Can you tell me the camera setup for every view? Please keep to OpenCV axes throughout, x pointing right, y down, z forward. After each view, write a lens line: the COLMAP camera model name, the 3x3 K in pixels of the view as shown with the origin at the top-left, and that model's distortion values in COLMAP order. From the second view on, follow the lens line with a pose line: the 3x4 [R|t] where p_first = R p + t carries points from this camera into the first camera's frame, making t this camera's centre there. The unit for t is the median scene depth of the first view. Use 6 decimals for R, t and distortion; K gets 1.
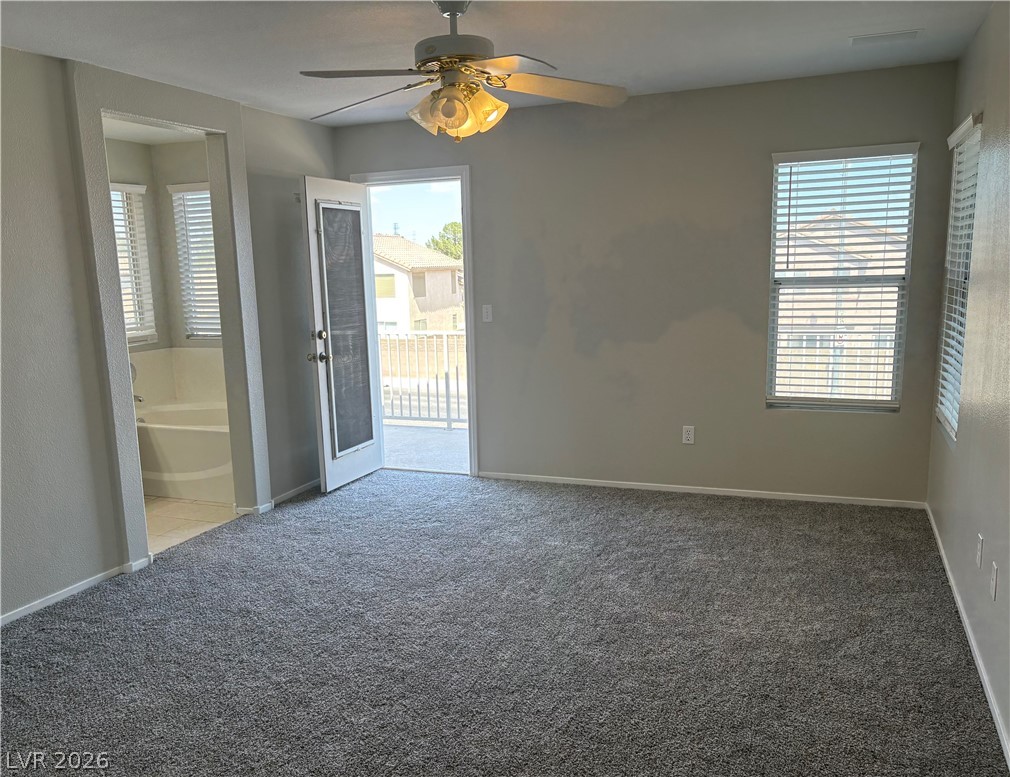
lens RADIAL K [[837.9, 0, 479.6], [0, 837.9, 434.1], [0, 0, 1]] dist [0.011470, -0.002501]
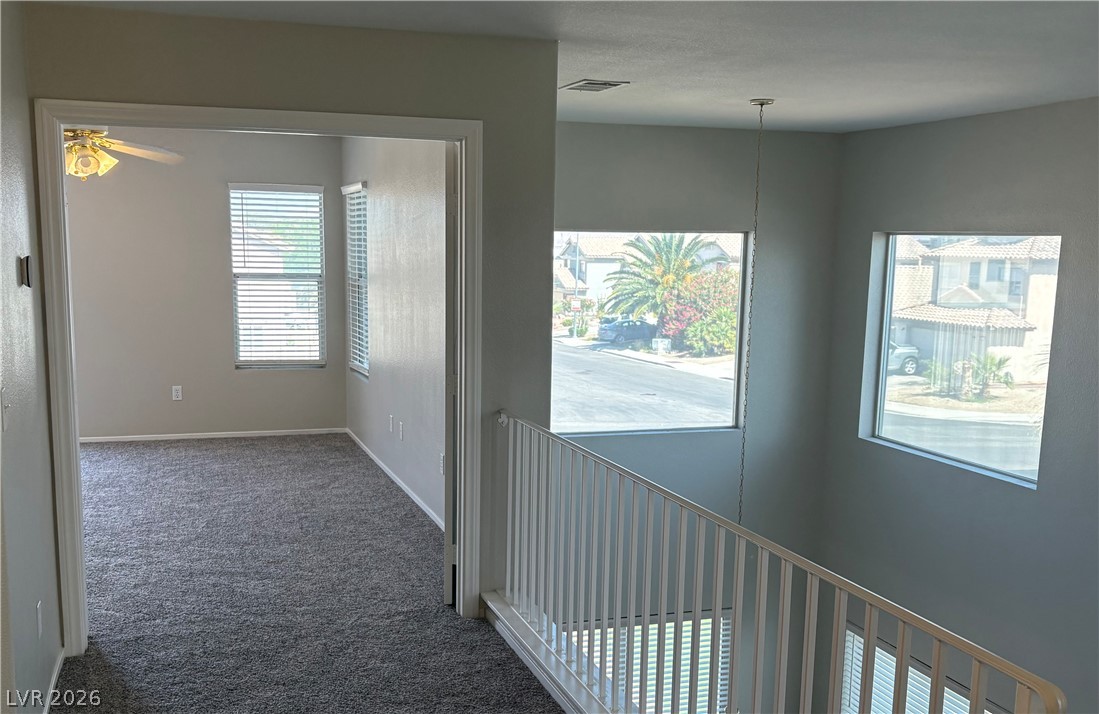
lens RADIAL K [[946.5, 0, 548.8], [0, 946.5, 359.6], [0, 0, 1]] dist [-0.003787, -0.002377]
pose [[0.727097, -0.030425, 0.685860, -0.335931], [0.091000, 0.994474, -0.052357, 0.080240], [-0.680477, 0.100482, 0.725847, -0.442776]]
